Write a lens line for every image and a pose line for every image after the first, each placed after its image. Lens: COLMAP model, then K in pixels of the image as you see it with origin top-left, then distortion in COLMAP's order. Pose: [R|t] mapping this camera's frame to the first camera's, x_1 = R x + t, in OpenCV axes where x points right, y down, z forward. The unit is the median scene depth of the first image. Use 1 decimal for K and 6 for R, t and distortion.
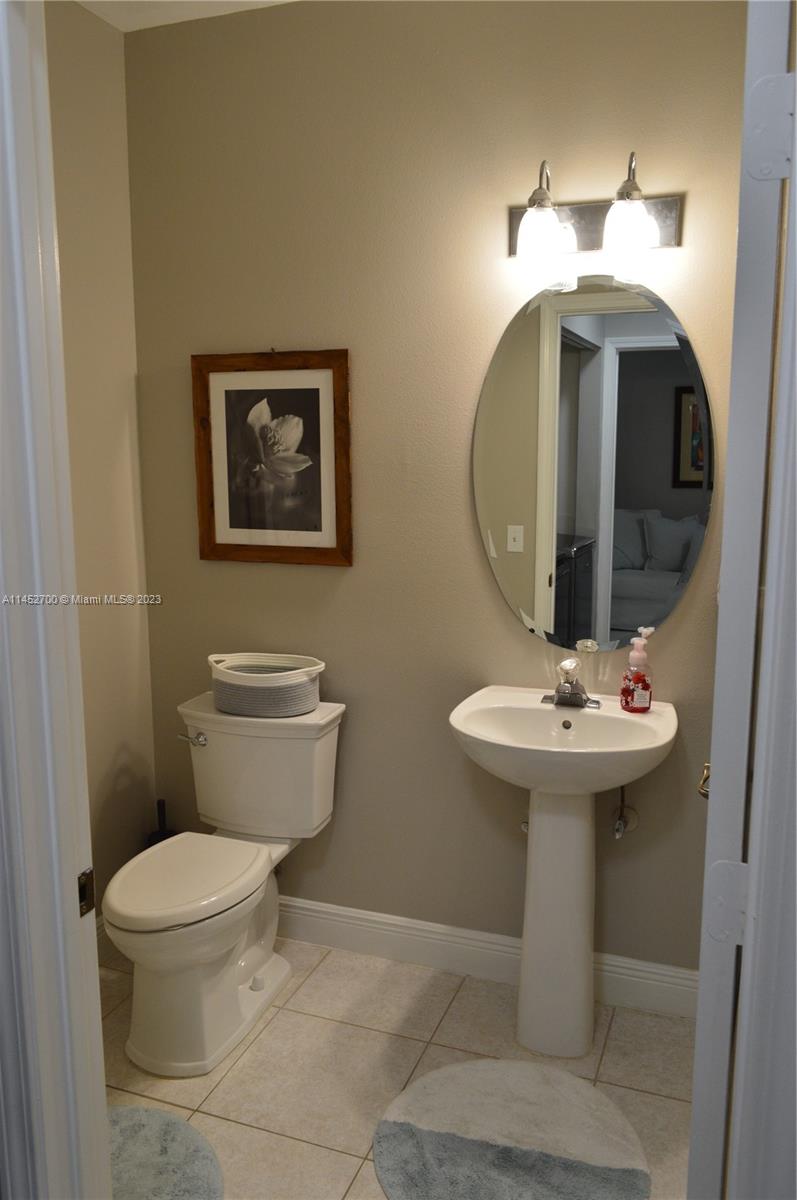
lens RADIAL K [[942.8, 0, 400.3], [0, 942.8, 604.4], [0, 0, 1]] dist [-0.013909, 0.005163]
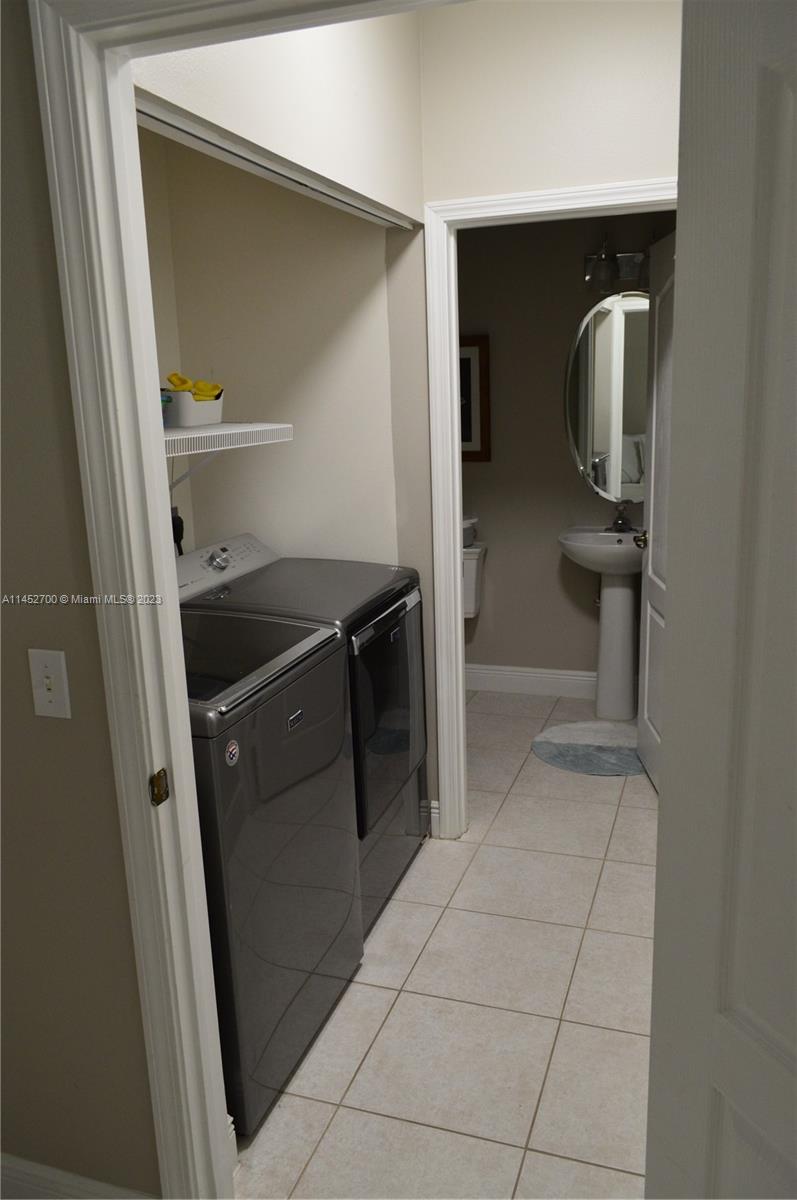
lens RADIAL K [[942.8, 0, 400.3], [0, 942.8, 604.4], [0, 0, 1]] dist [-0.013909, 0.005163]
pose [[0.999287, -0.034033, 0.016345, -0.249684], [0.032954, 0.997516, 0.062258, 0.106645], [-0.018424, -0.061675, 0.997926, -0.728536]]
